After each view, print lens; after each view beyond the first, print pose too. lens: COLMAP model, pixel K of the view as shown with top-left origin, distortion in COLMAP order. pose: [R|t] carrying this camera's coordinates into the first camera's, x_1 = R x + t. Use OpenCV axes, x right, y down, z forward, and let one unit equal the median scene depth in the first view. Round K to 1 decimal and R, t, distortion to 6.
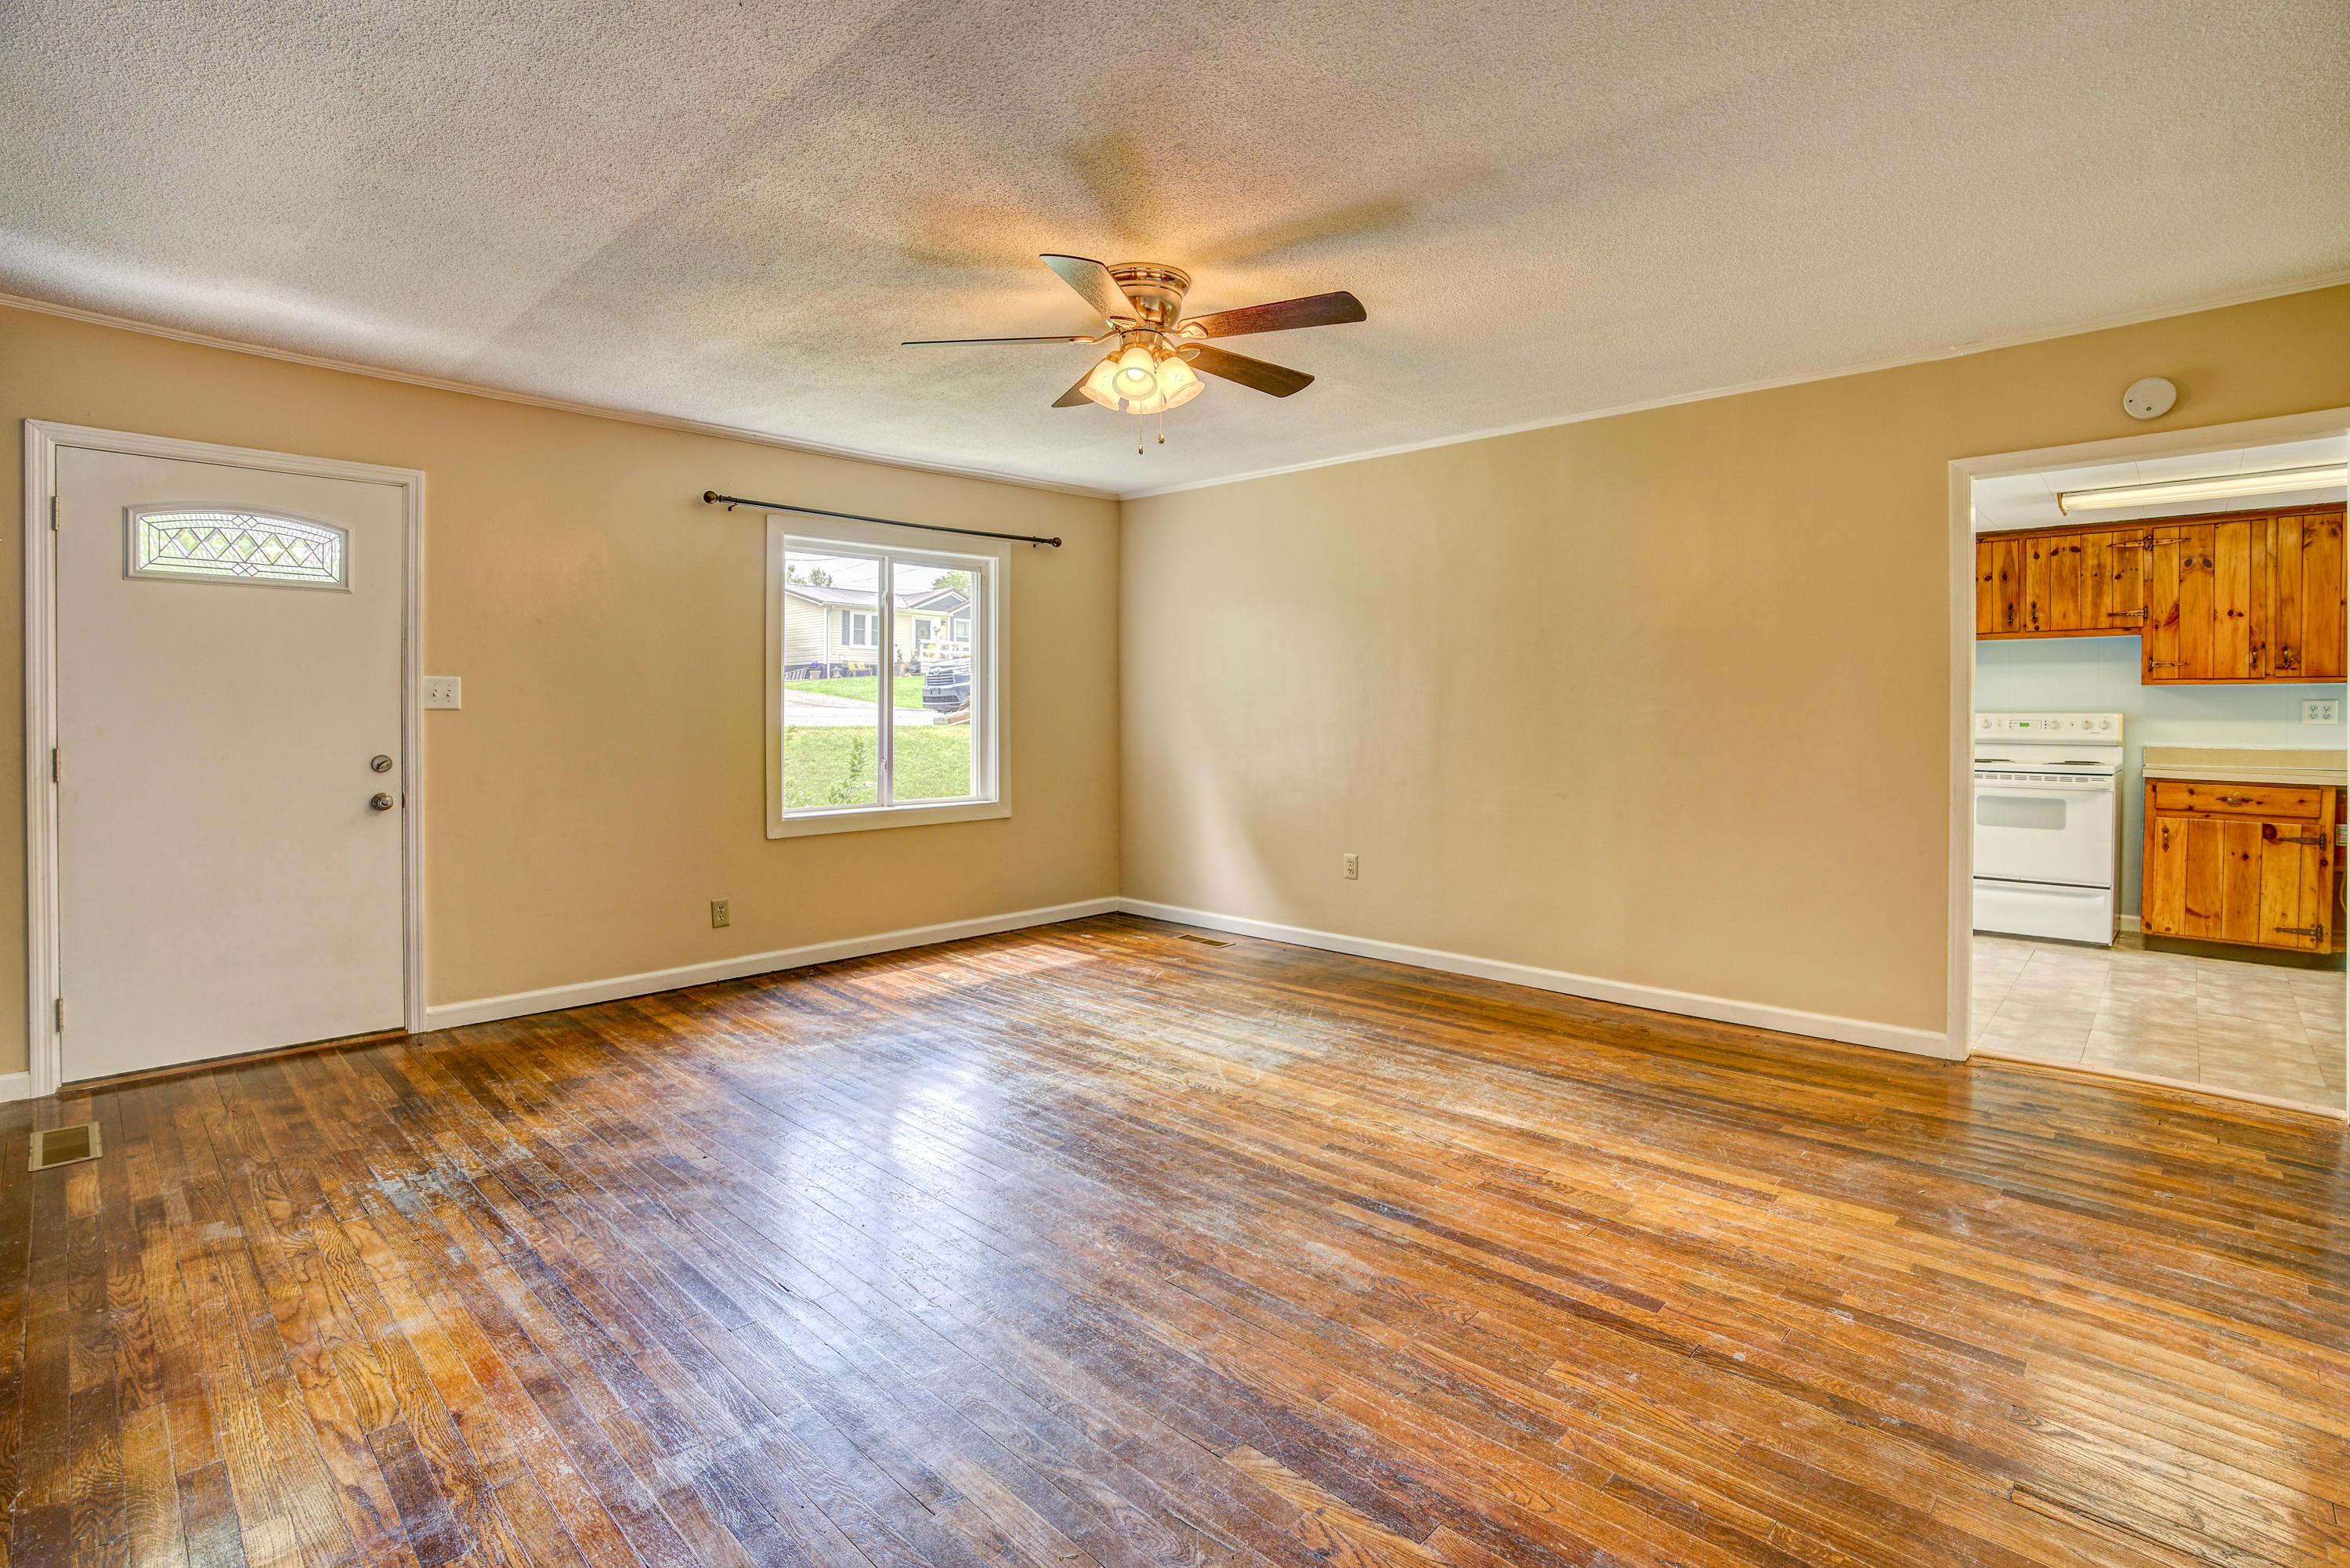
lens RADIAL K [[1122.7, 0, 1176.5], [0, 1122.7, 749.6], [0, 0, 1]] dist [-0.069240, 0.028811]
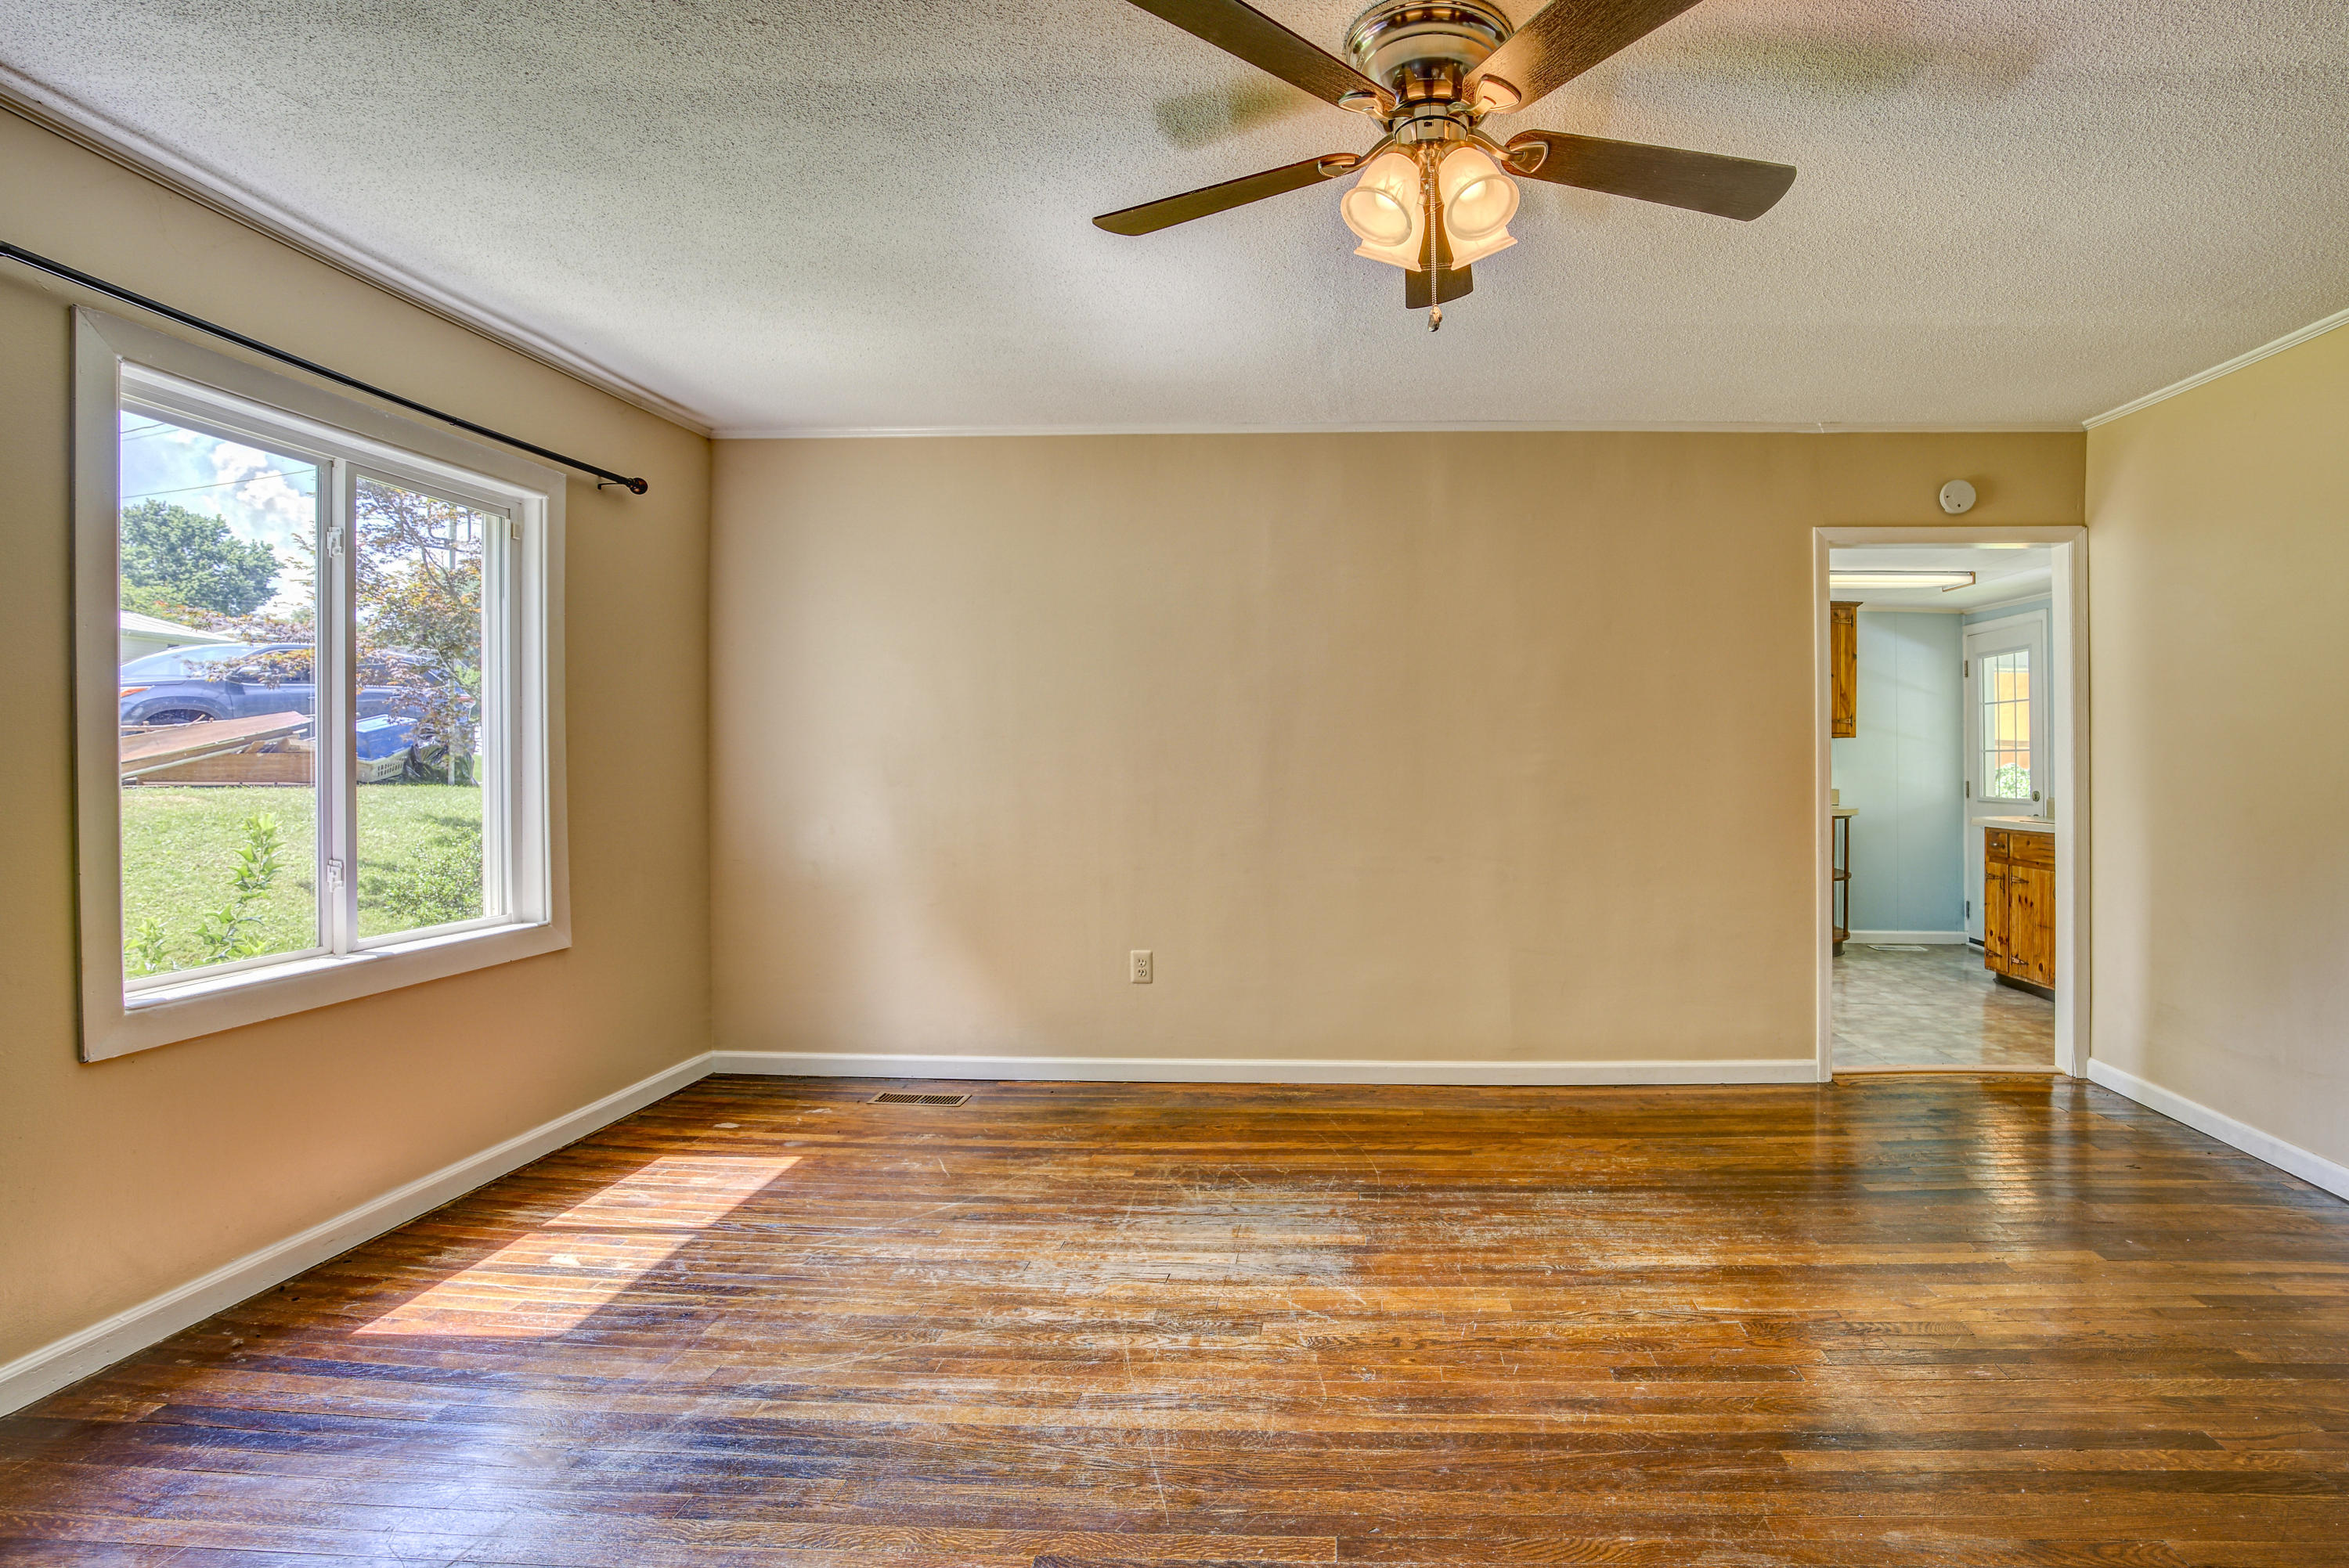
lens RADIAL K [[1158.4, 0, 1335.0], [0, 1158.4, 792.5], [0, 0, 1]] dist [-0.073870, 0.033079]
pose [[0.736774, -0.020695, 0.675823, -0.382633], [0.025839, 0.999663, 0.002442, -0.017448], [-0.675646, 0.015664, 0.737060, 0.461864]]
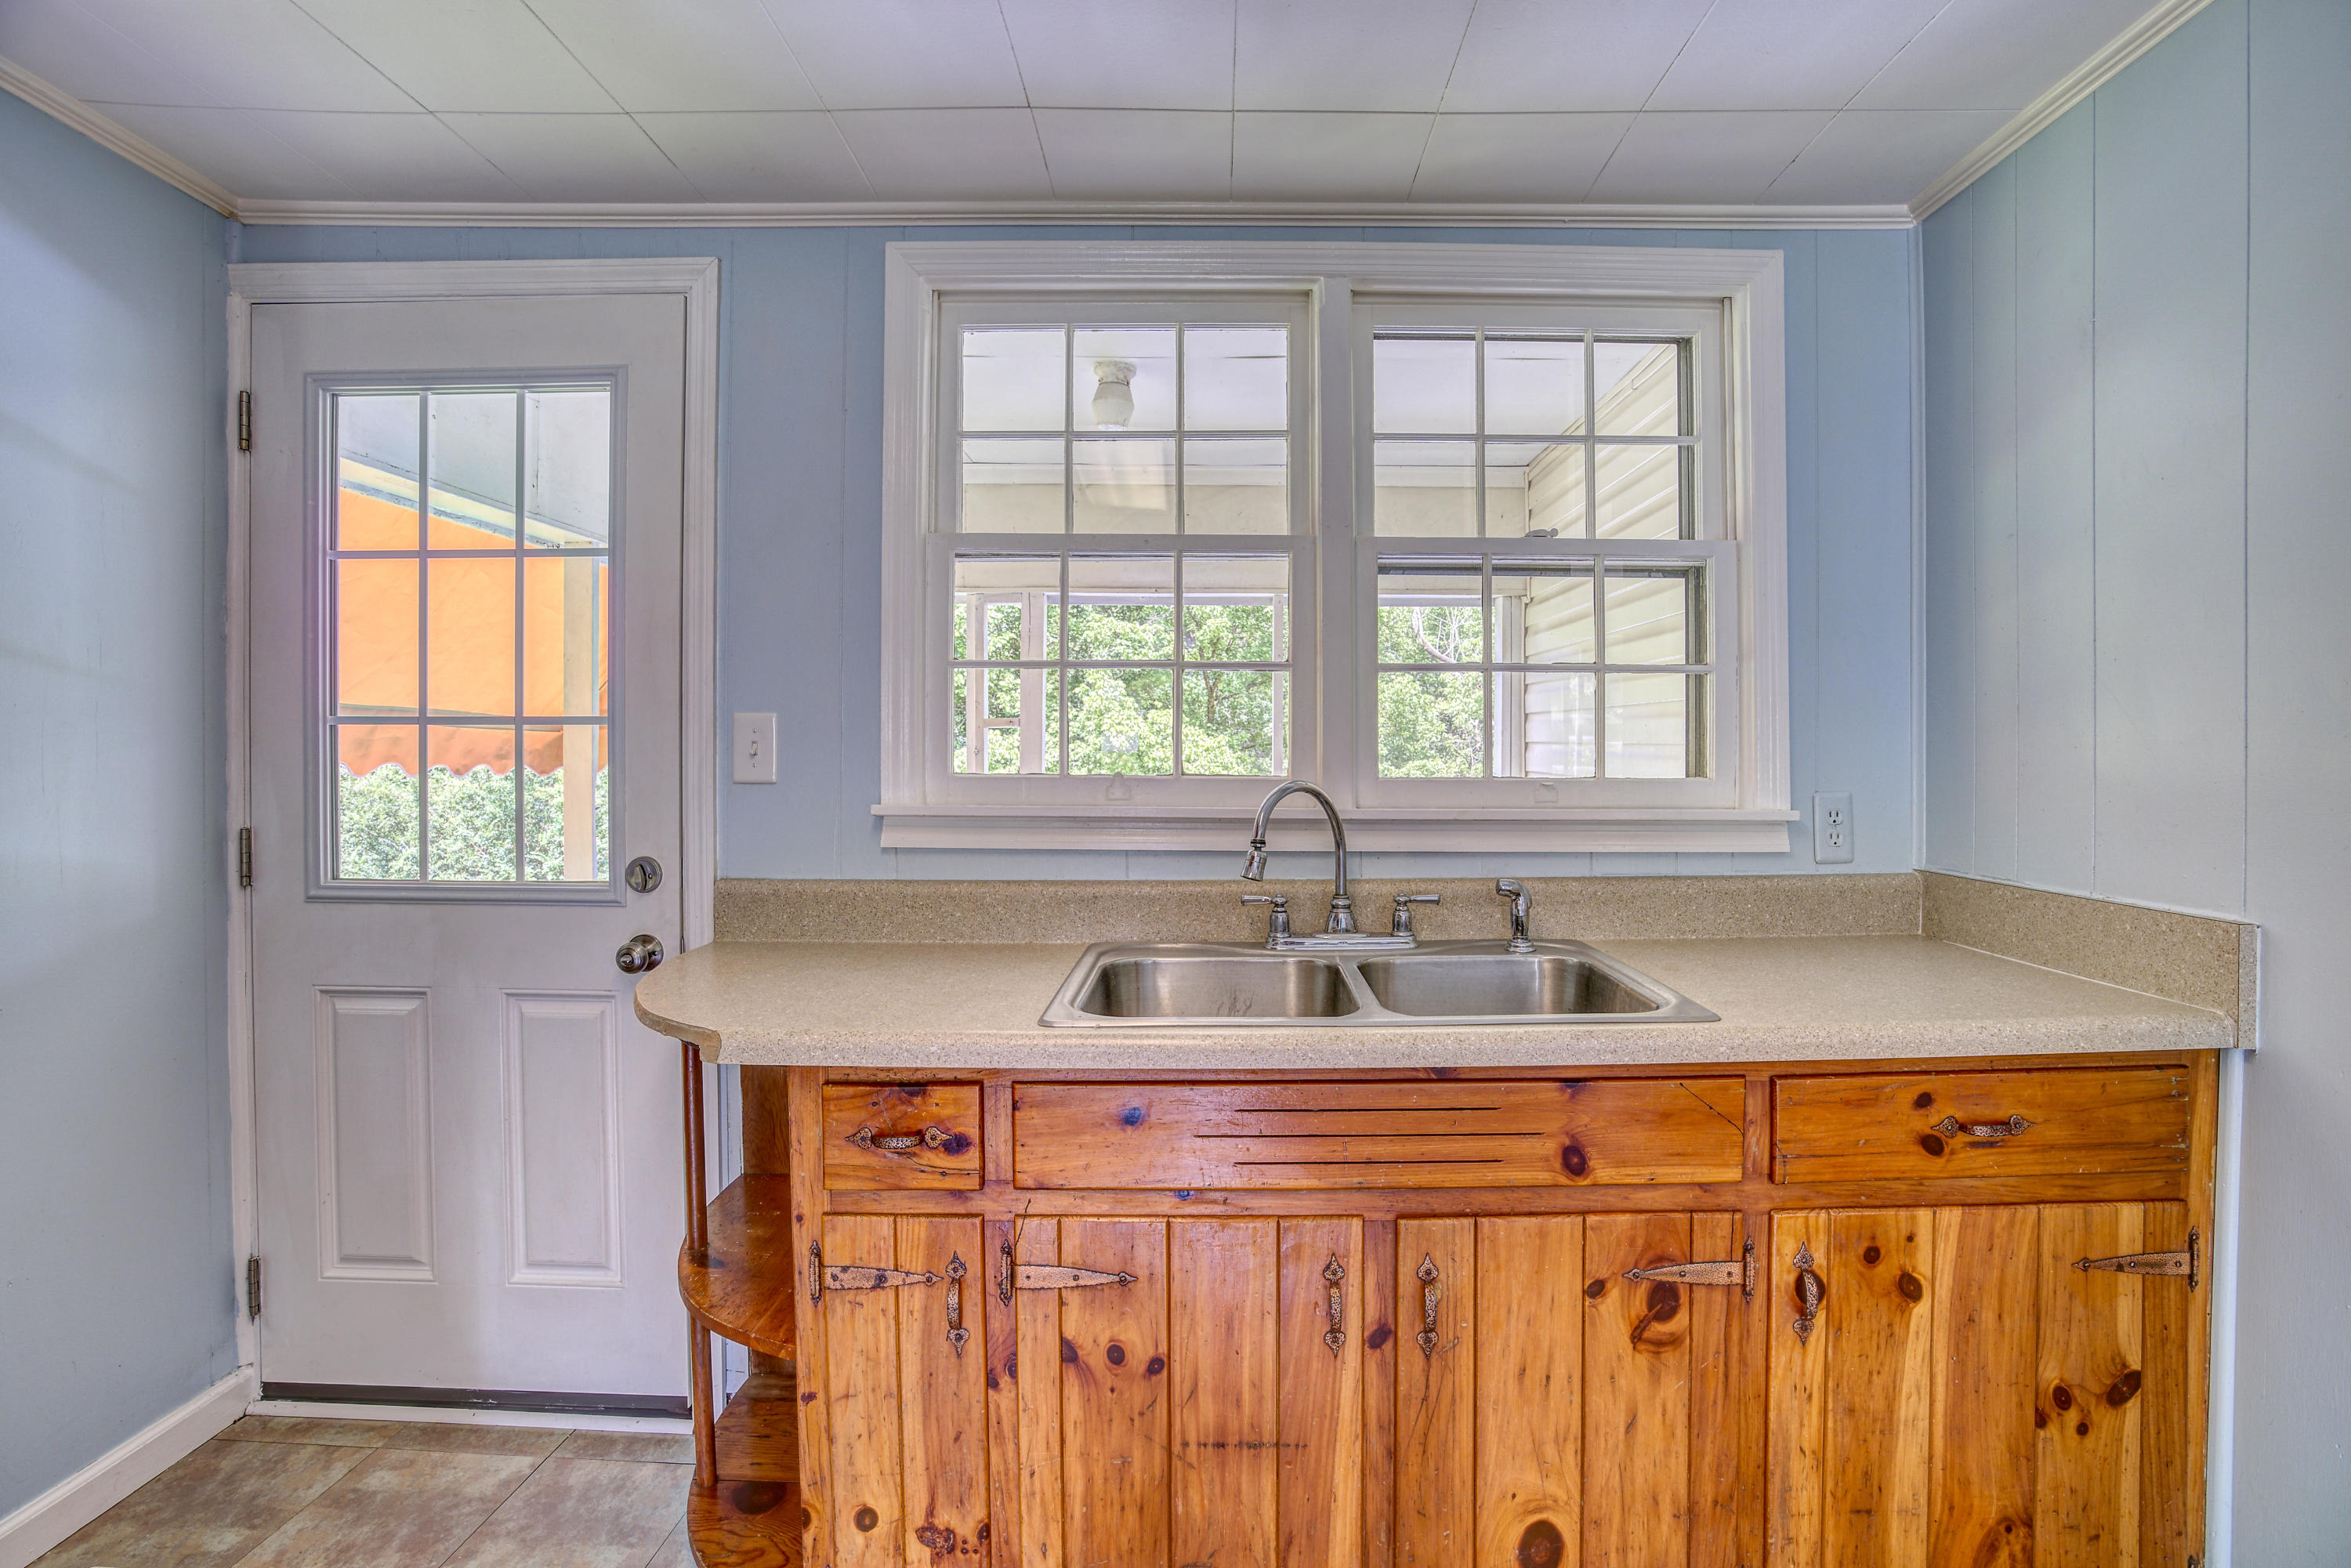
lens RADIAL K [[1095.0, 0, 1199.8], [0, 1095.0, 746.5], [0, 0, 1]] dist [-0.070885, 0.024993]
pose [[-0.667104, -0.006261, 0.744938, 0.963566], [0.021138, 0.999403, 0.027330, -0.044851], [-0.744665, 0.033979, -0.666573, 1.112329]]
